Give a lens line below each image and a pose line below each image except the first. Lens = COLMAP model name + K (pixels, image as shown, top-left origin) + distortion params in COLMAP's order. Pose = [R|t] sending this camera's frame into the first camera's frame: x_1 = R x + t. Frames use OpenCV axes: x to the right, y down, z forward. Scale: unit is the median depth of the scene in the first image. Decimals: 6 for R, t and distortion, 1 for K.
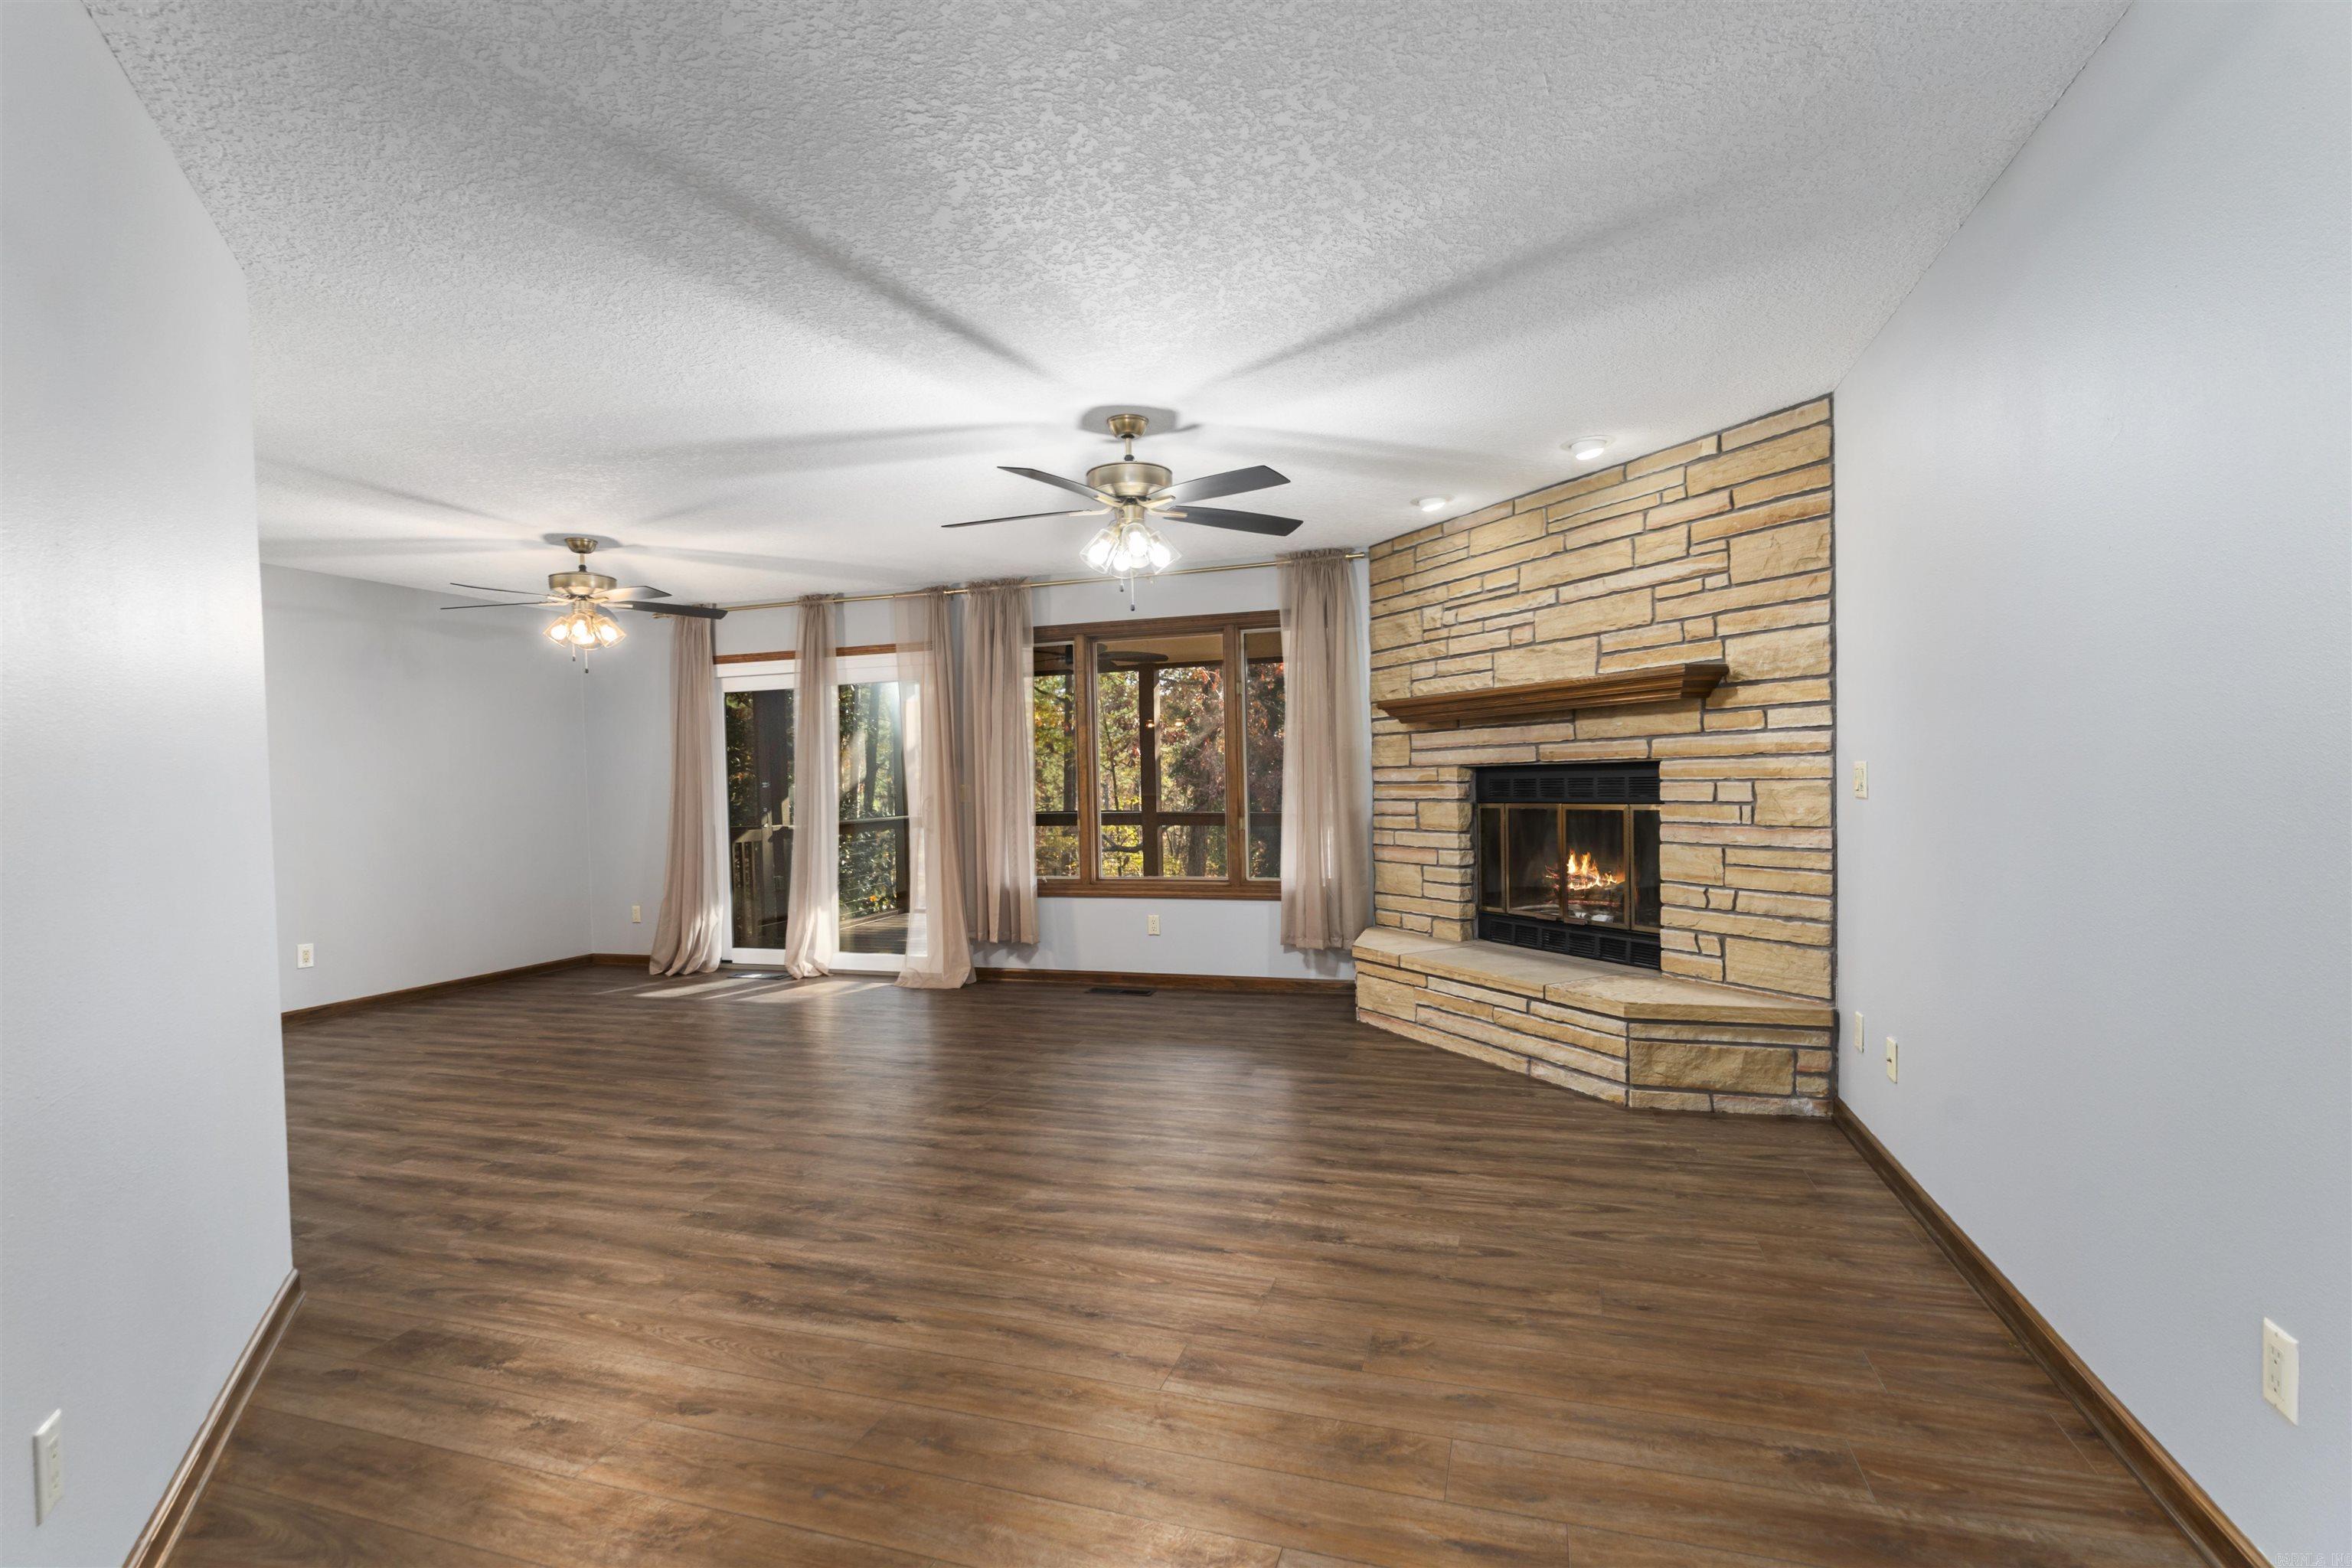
lens RADIAL K [[1090.6, 0, 1178.1], [0, 1090.6, 810.7], [0, 0, 1]] dist [-0.001081, -0.000115]
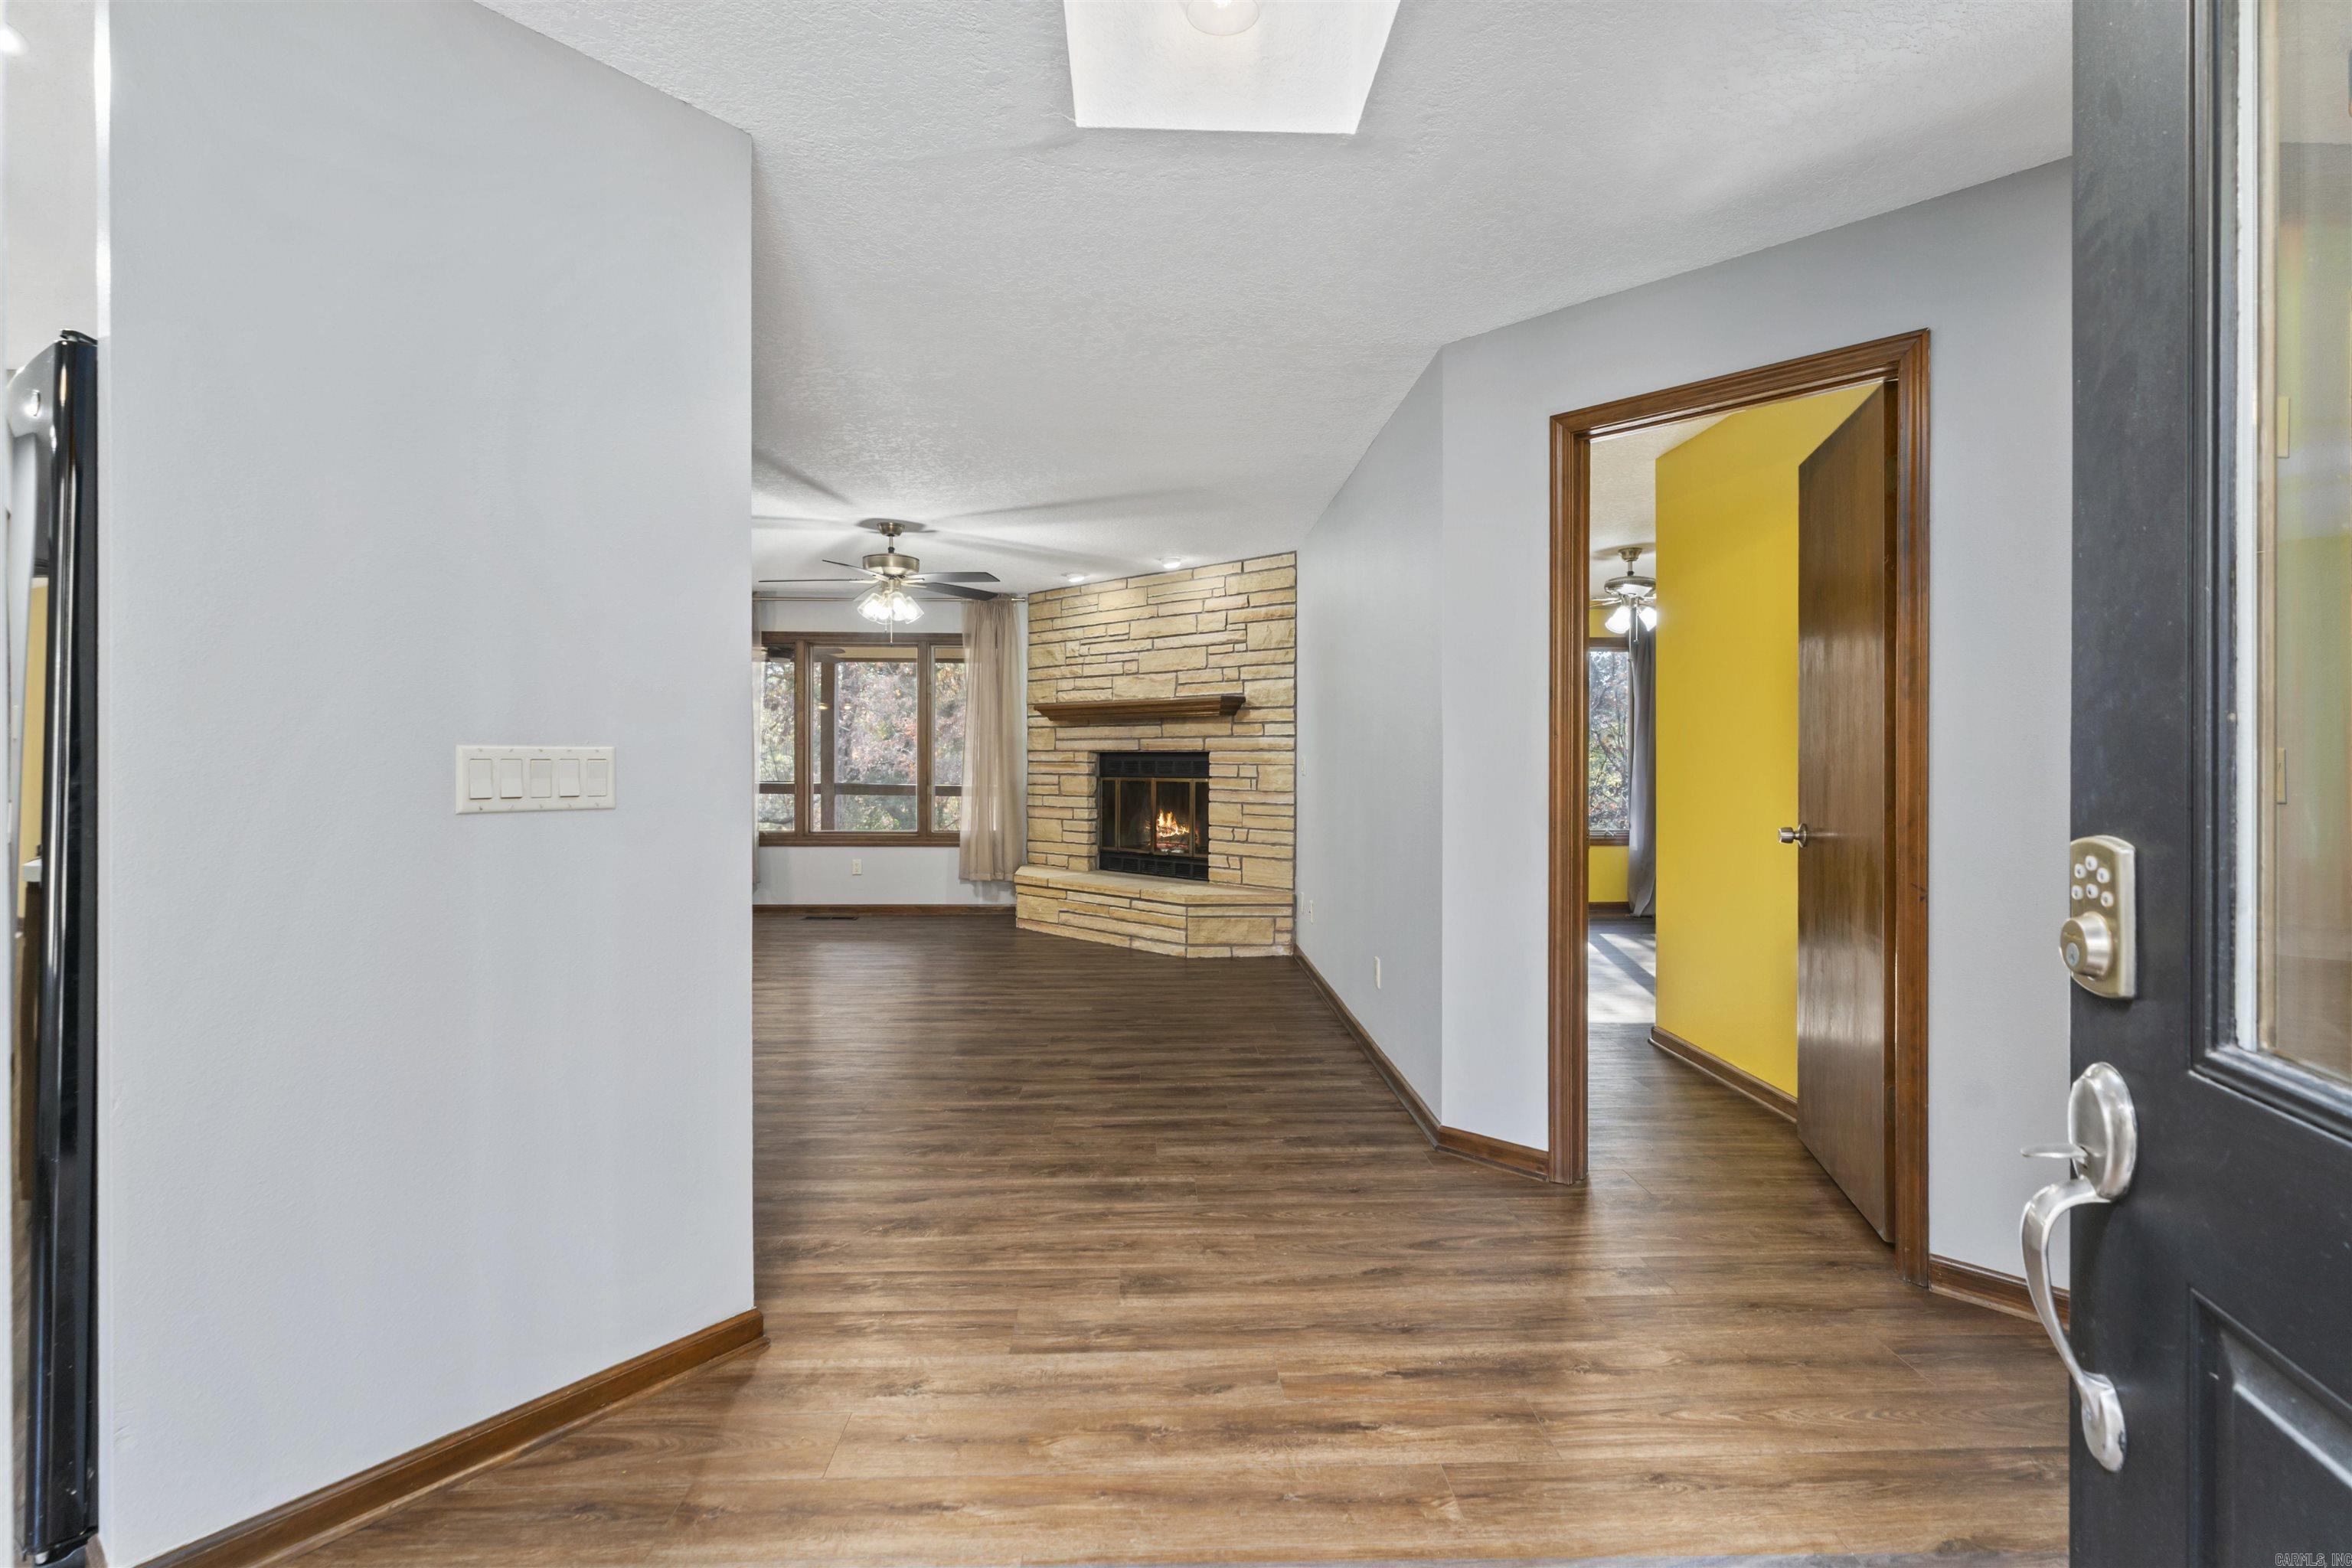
lens RADIAL K [[1100.2, 0, 1181.4], [0, 1100.2, 760.4], [0, 0, 1]] dist [0.000990, 0.000216]
pose [[0.939196, 0.023955, 0.342545, -0.154478], [-0.014238, 0.999422, -0.030854, 0.017612], [-0.343086, 0.024101, 0.938995, -0.506311]]
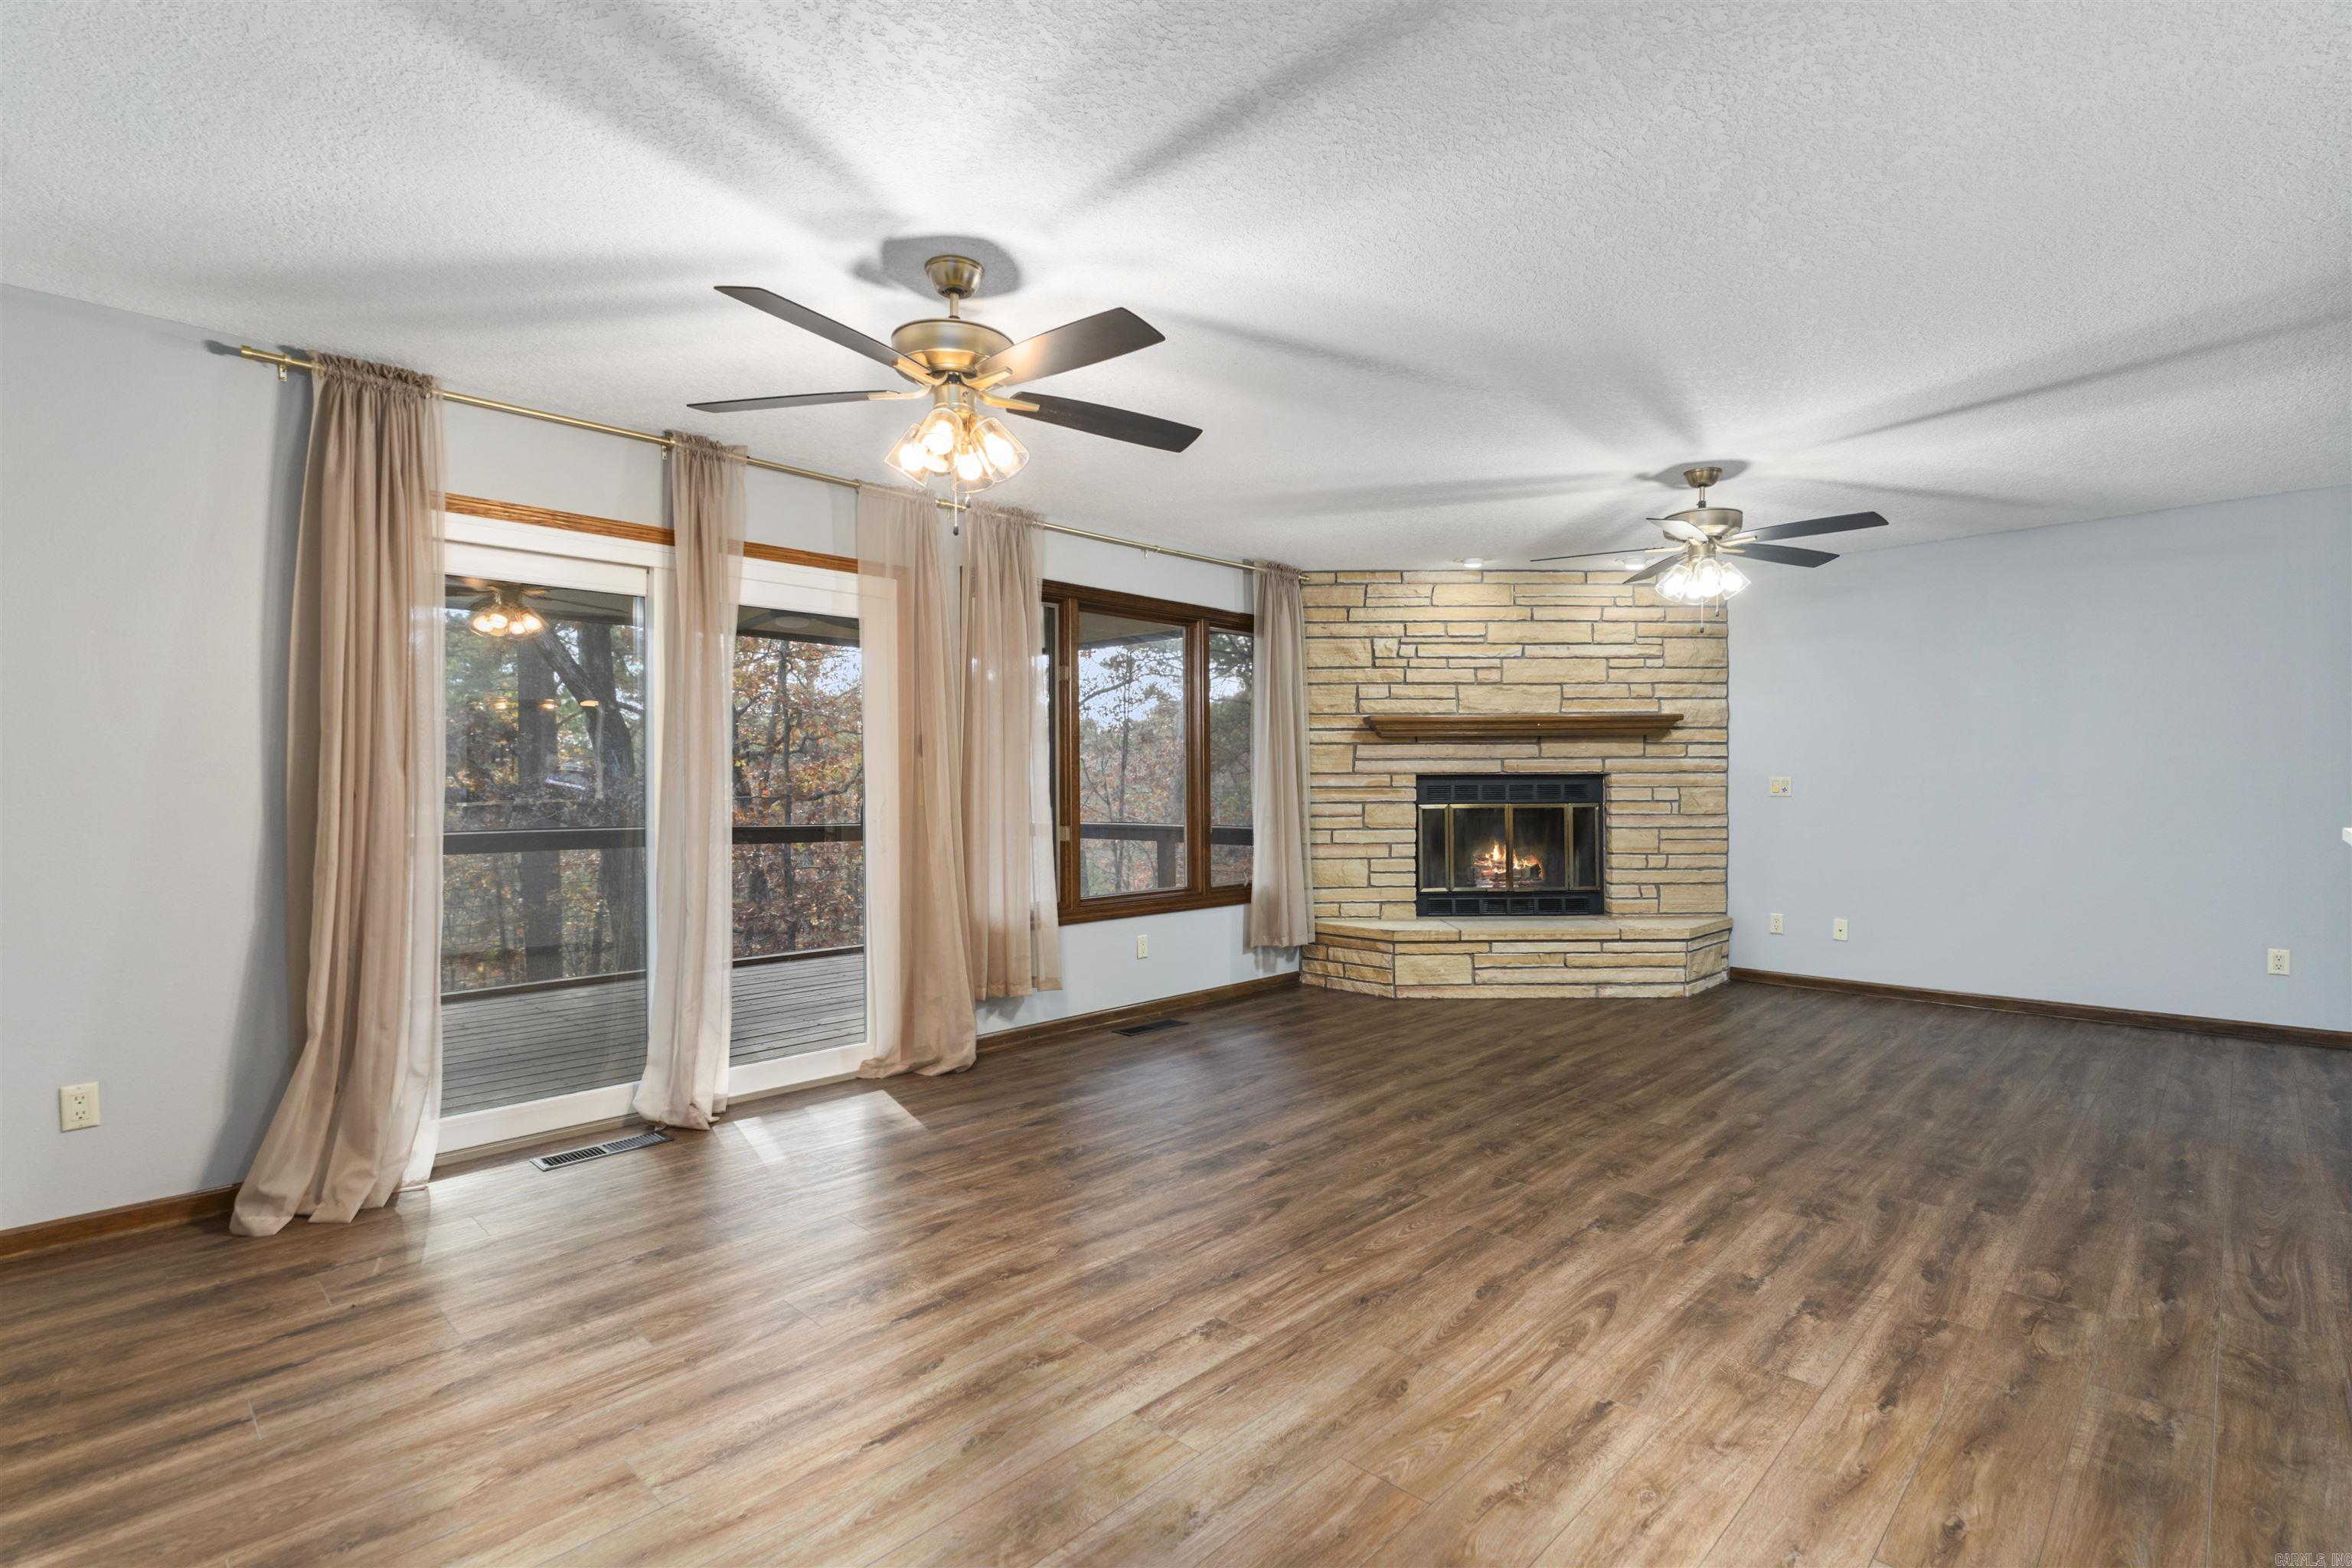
lens RADIAL K [[1060.8, 0, 1244.9], [0, 1060.8, 798.2], [0, 0, 1]] dist [-0.001330, 0.000038]
pose [[0.442644, 0.007528, 0.896666, -1.032727], [0.019679, 0.999642, -0.018107, 0.004223], [-0.896481, 0.025661, 0.442338, 0.756388]]
